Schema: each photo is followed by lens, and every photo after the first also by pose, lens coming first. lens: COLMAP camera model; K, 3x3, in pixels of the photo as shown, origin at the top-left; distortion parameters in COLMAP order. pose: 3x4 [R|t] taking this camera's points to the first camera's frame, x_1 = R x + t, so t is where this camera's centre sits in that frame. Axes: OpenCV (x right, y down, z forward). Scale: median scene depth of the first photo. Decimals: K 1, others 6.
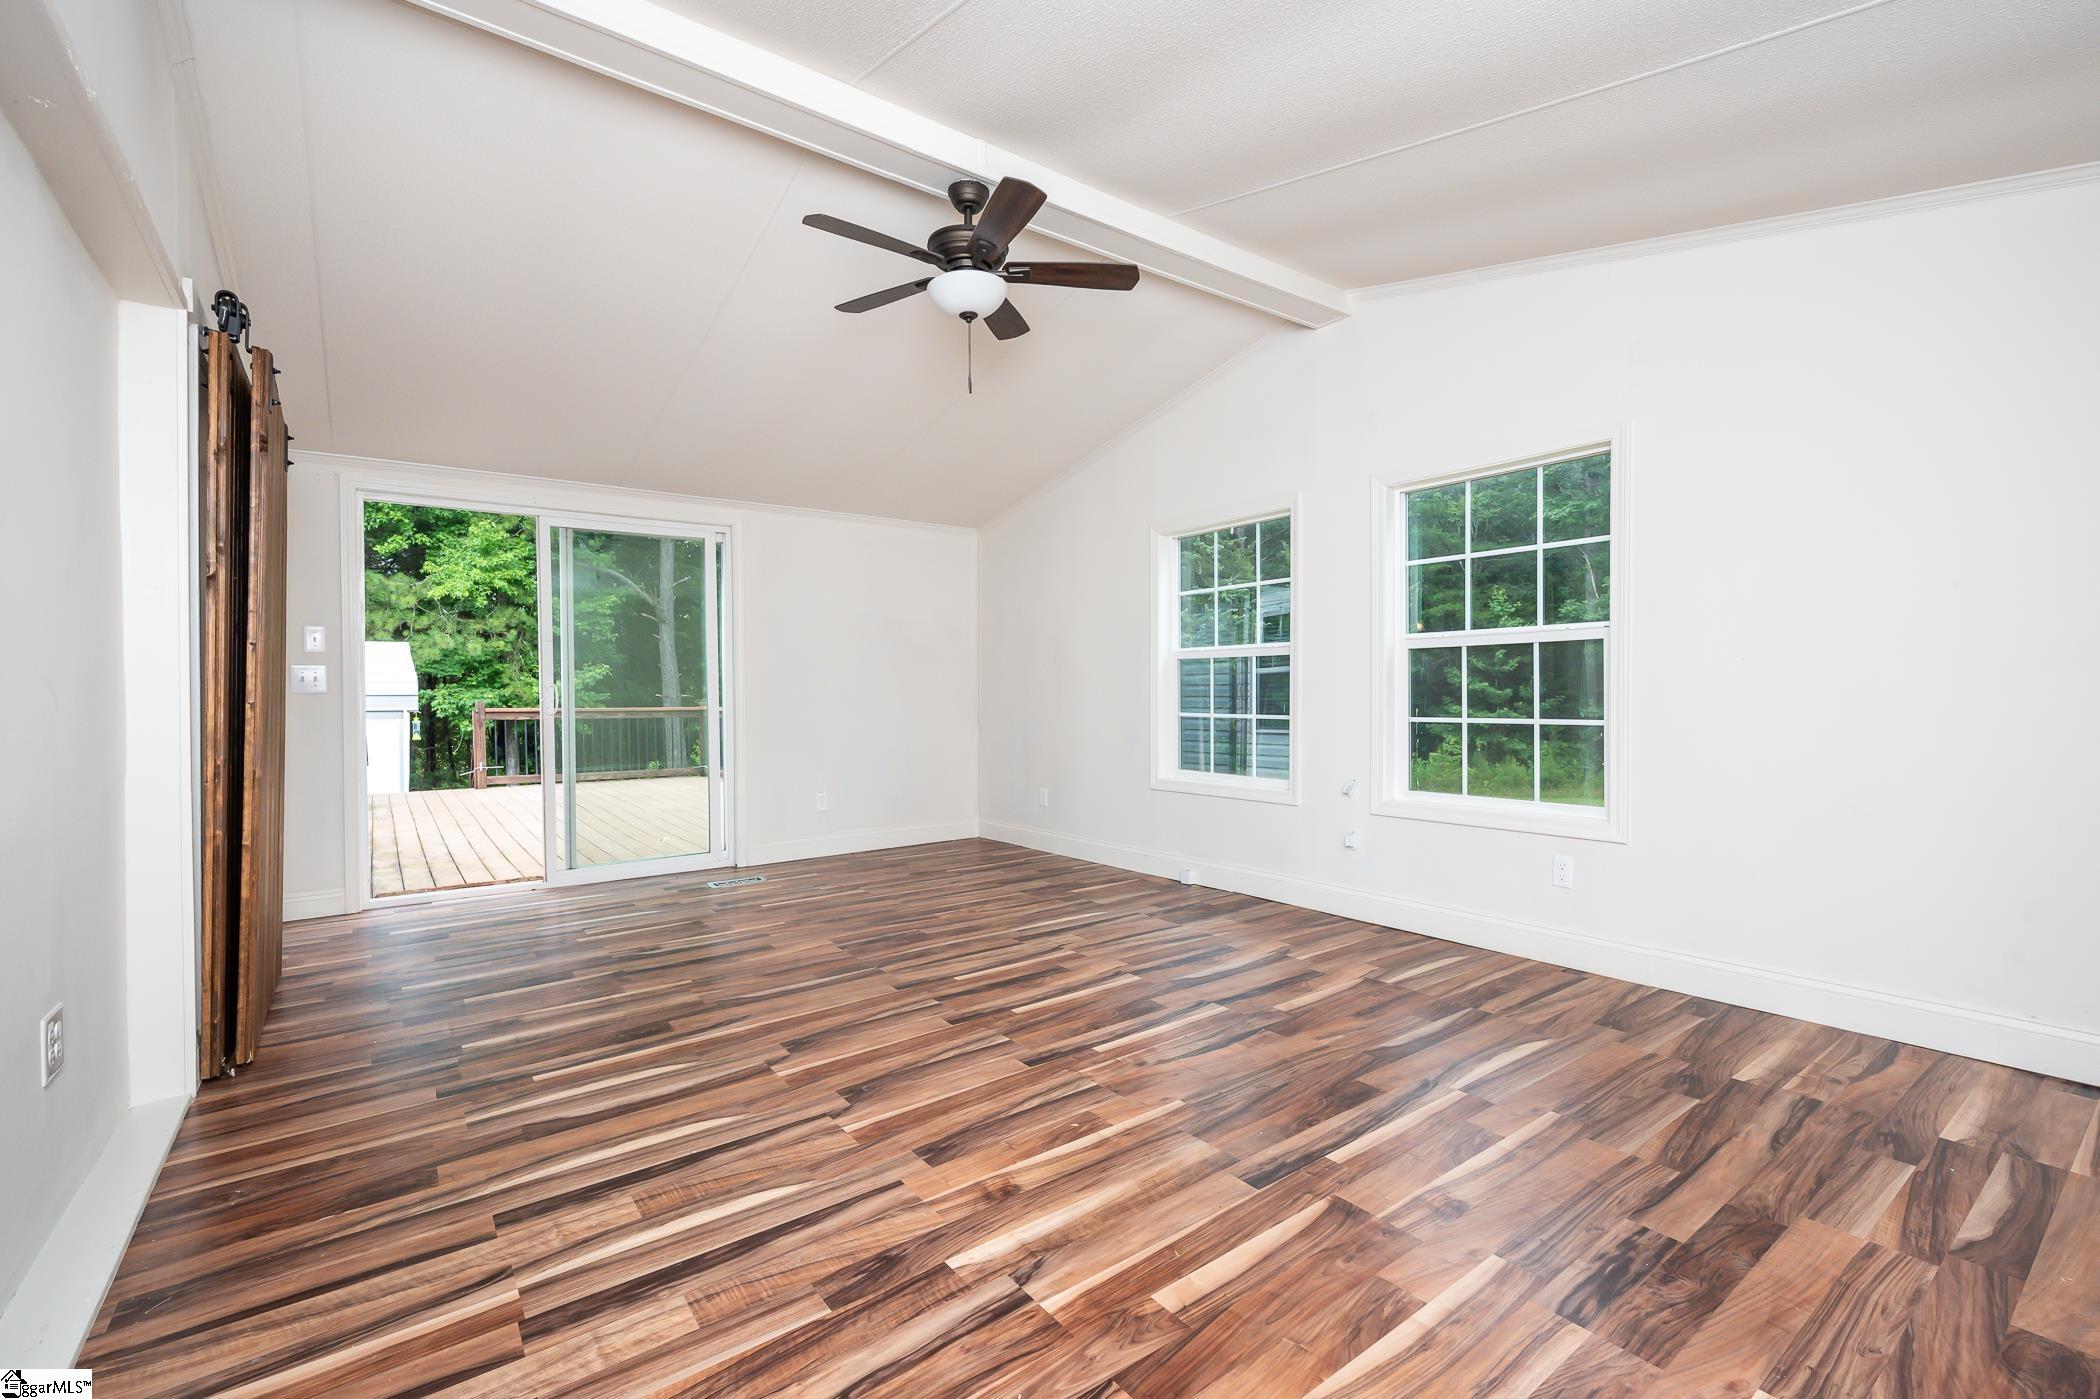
lens RADIAL K [[901.2, 0, 1055.1], [0, 901.2, 696.1], [0, 0, 1]] dist [0.000060, -0.000178]
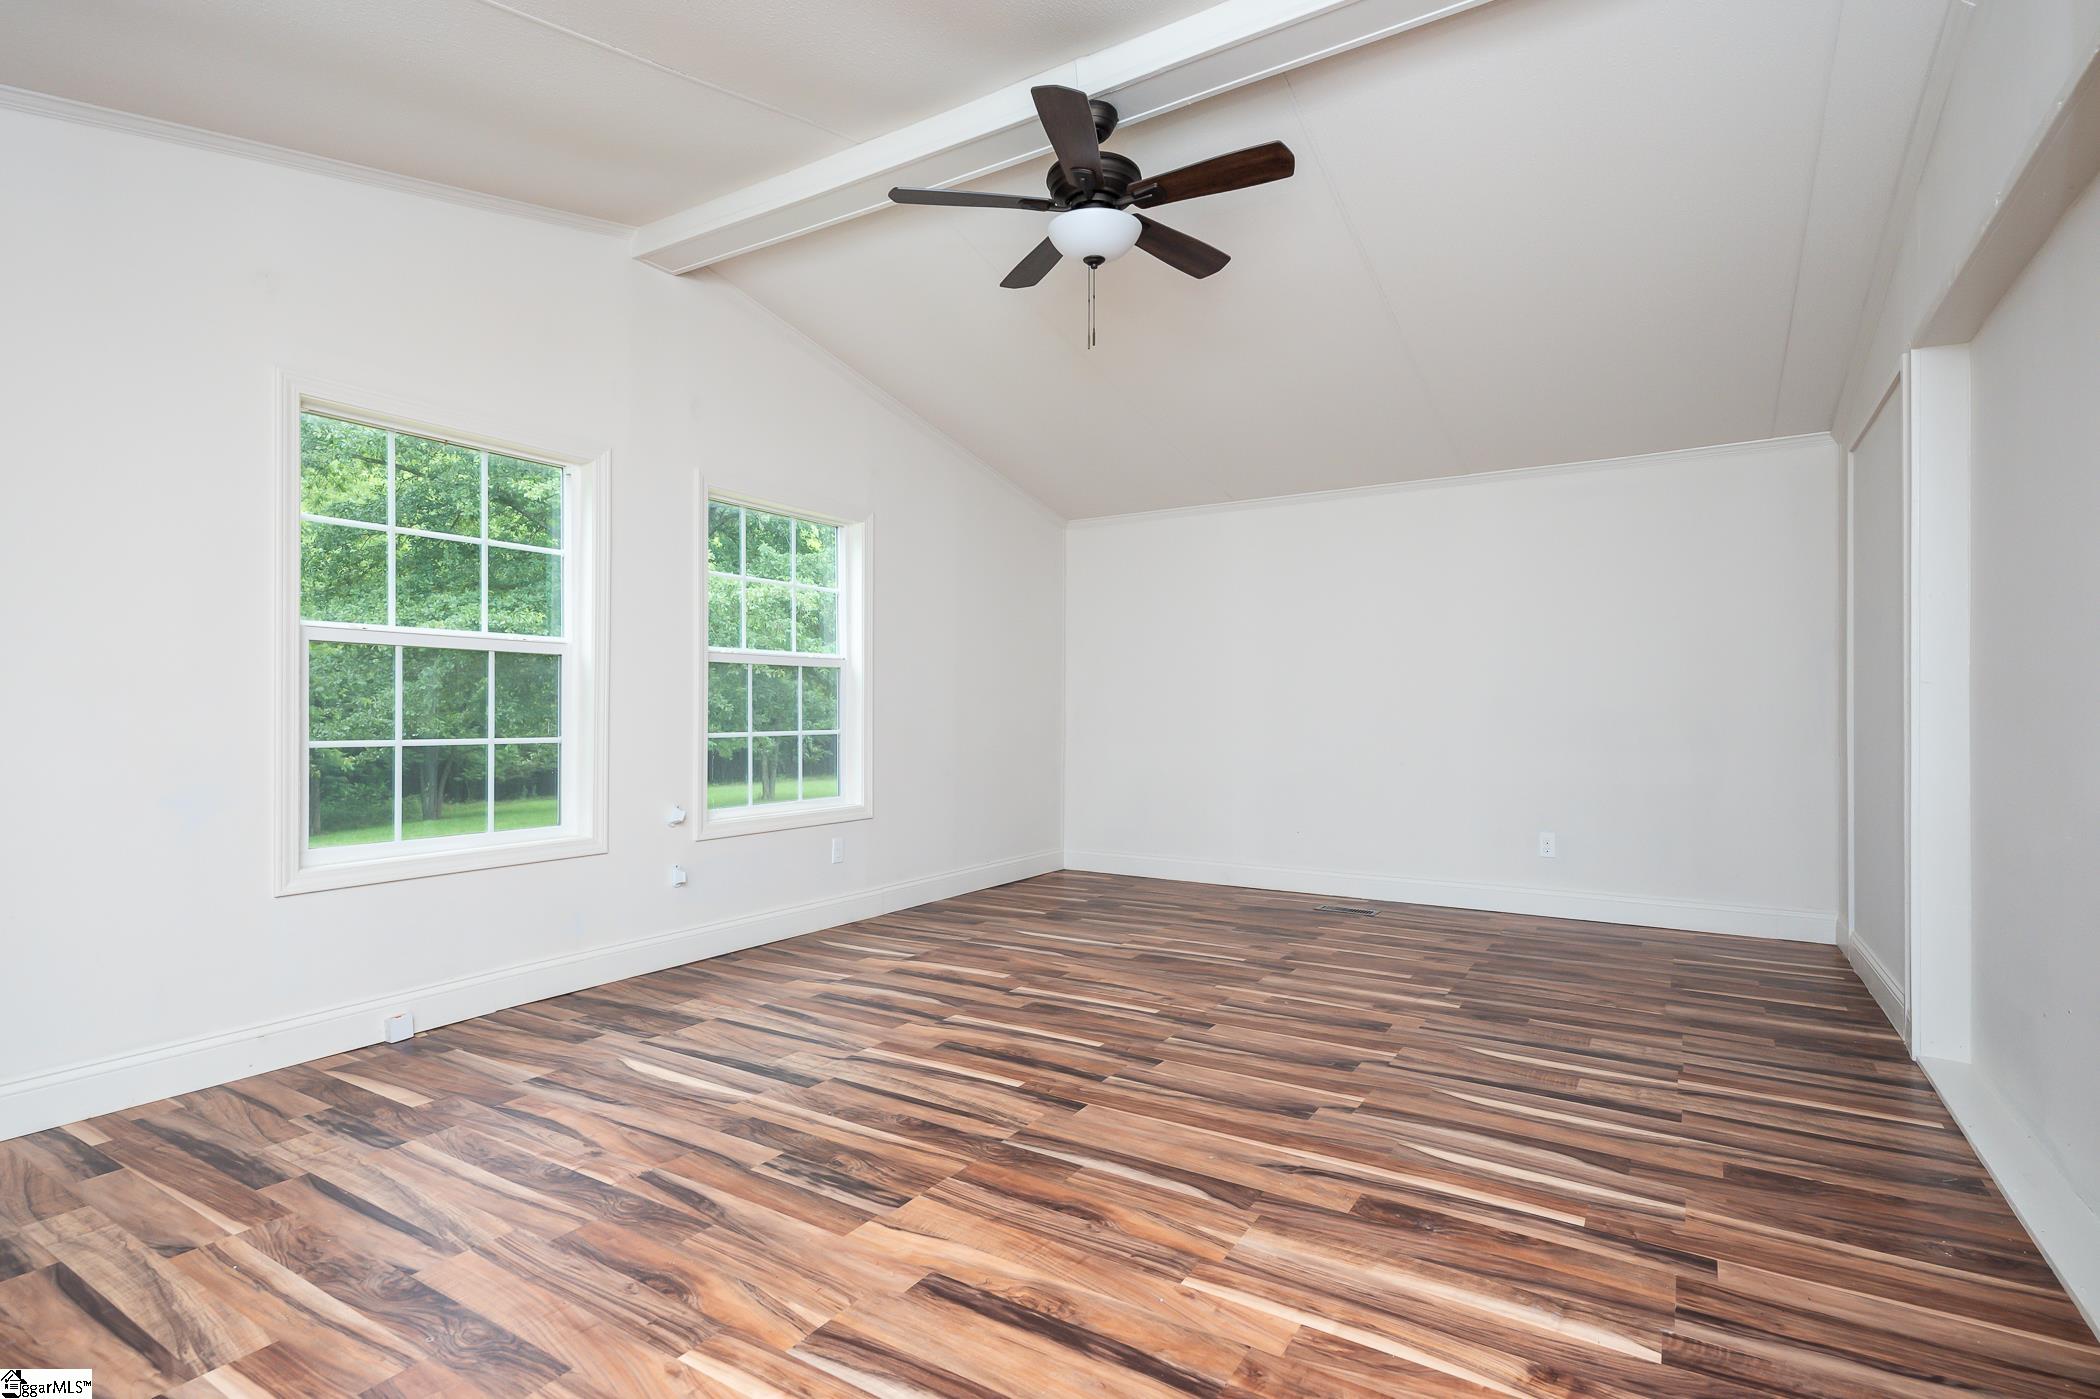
lens RADIAL K [[1037.5, 0, 1054.2], [0, 1037.5, 703.5], [0, 0, 1]] dist [-0.003506, -0.000788]
pose [[-0.363818, 0.017884, 0.931298, -1.124023], [0.008756, 0.999837, -0.015779, 0.024323], [-0.931429, 0.002414, -0.363915, 1.586742]]
